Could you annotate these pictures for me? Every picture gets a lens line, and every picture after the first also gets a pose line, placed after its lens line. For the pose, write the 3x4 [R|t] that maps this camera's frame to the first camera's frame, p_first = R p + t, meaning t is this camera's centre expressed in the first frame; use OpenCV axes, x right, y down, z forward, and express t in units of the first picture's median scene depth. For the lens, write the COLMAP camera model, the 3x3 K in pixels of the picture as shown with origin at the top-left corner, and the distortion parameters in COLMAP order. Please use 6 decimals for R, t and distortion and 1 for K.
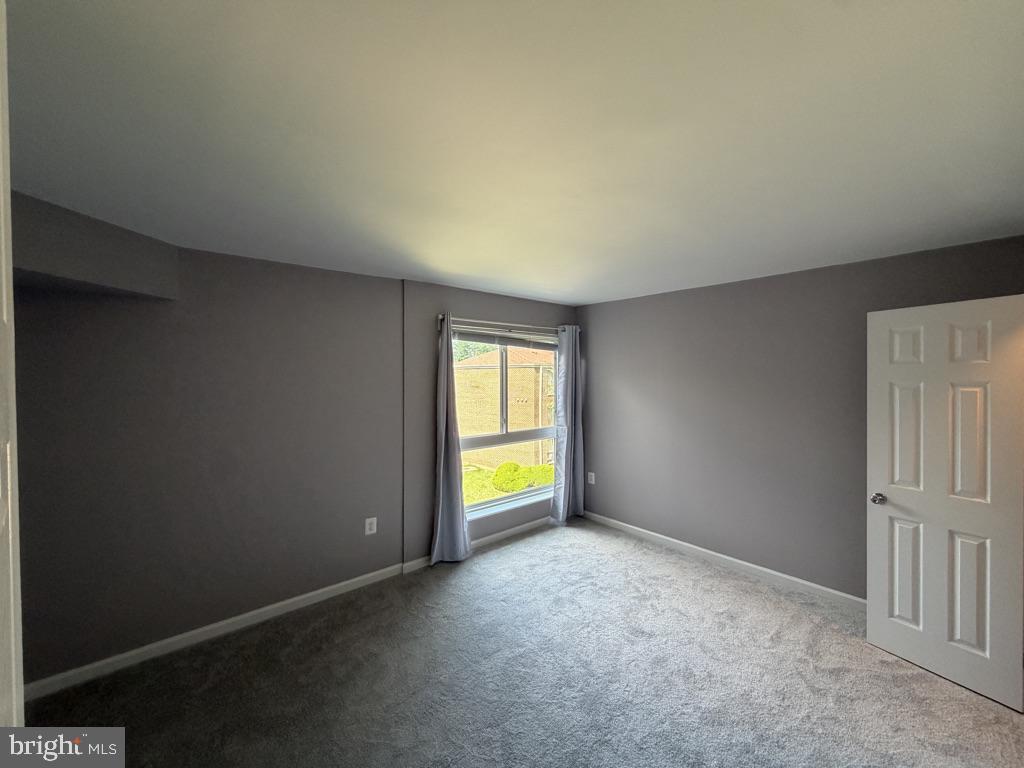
lens RADIAL K [[408.9, 0, 511.7], [0, 408.9, 379.0], [0, 0, 1]] dist [0.002221, -0.000863]
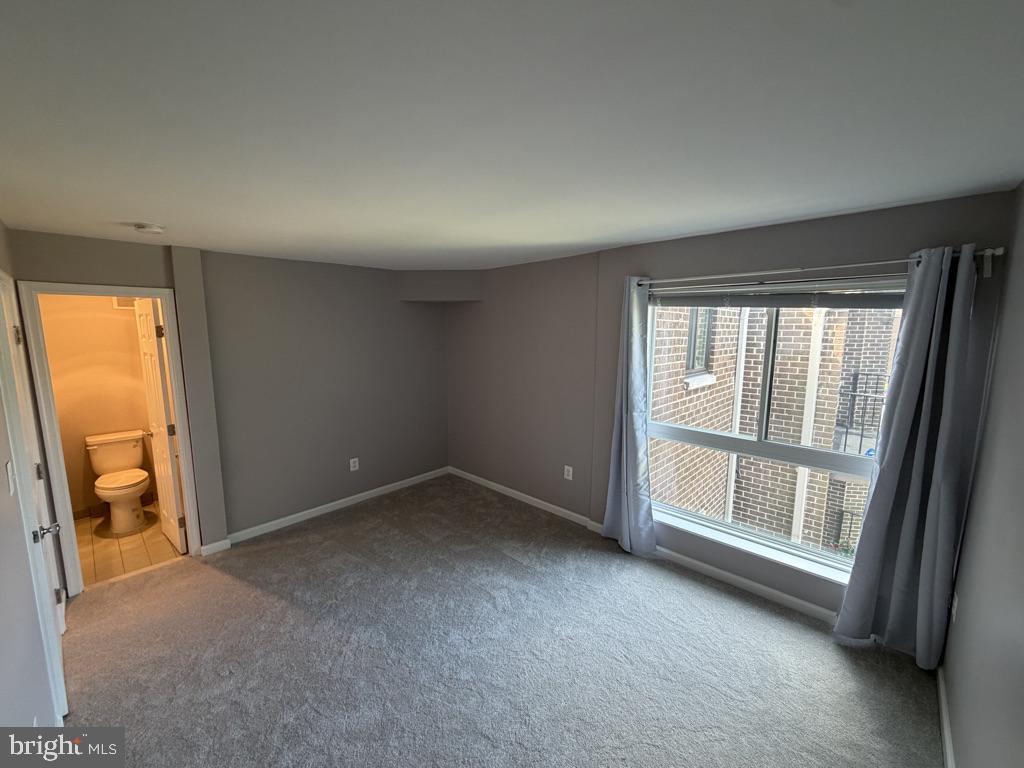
lens RADIAL K [[408.9, 0, 512.0], [0, 408.9, 386.7], [0, 0, 1]] dist [0.002221, -0.000863]
pose [[0.084418, 0.139024, -0.986684, 0.867667], [-0.016958, 0.990276, 0.138079, -0.058547], [0.996286, 0.005076, 0.085954, 0.803592]]
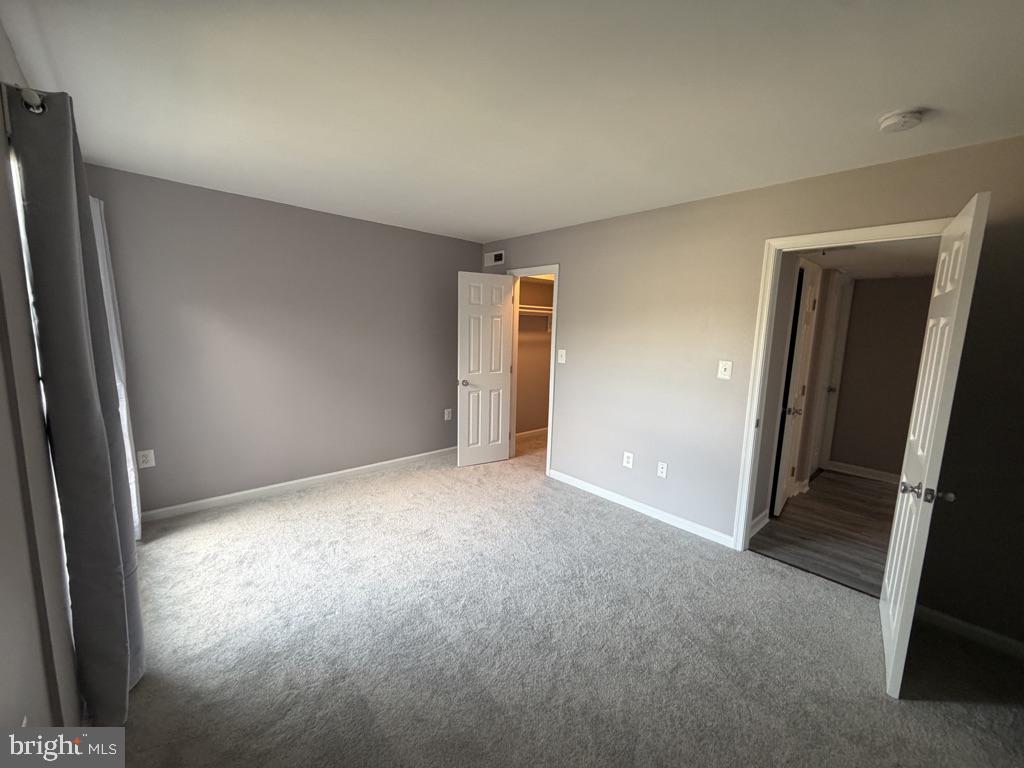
lens RADIAL K [[408.9, 0, 511.6], [0, 408.9, 382.1], [0, 0, 1]] dist [0.002221, -0.000863]
pose [[-0.019282, -0.141503, 0.989750, -0.686377], [-0.020971, 0.989774, 0.141098, 0.035059], [-0.999594, -0.018035, -0.022053, 0.715642]]
